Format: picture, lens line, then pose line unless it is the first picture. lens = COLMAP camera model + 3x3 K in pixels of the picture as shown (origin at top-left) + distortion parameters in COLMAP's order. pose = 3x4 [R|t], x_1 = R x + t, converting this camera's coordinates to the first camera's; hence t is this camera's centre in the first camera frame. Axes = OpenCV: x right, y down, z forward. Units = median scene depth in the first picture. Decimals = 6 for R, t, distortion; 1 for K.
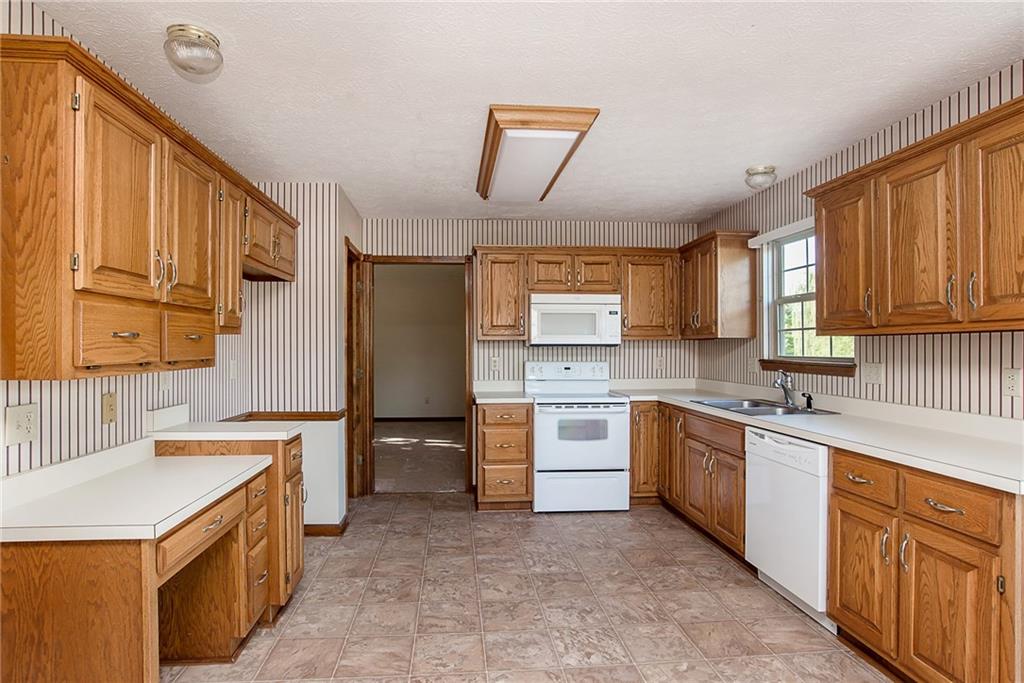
lens RADIAL K [[531.5, 0, 492.0], [0, 531.5, 345.2], [0, 0, 1]] dist [-0.002417, 0.000655]
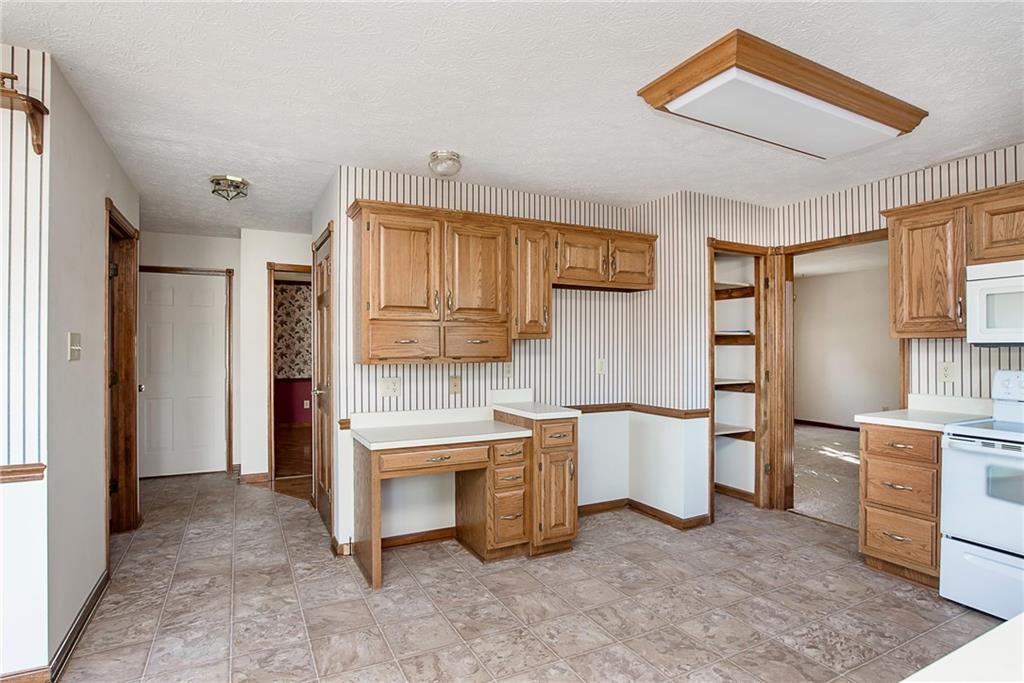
lens RADIAL K [[522.7, 0, 512.0], [0, 522.7, 341.5], [0, 0, 1]] dist [-0.059978, 0.026963]
pose [[0.406843, -0.009871, -0.913445, 0.493848], [0.003620, 0.999951, -0.009193, -0.000798], [0.913491, 0.000433, 0.406859, 0.282741]]
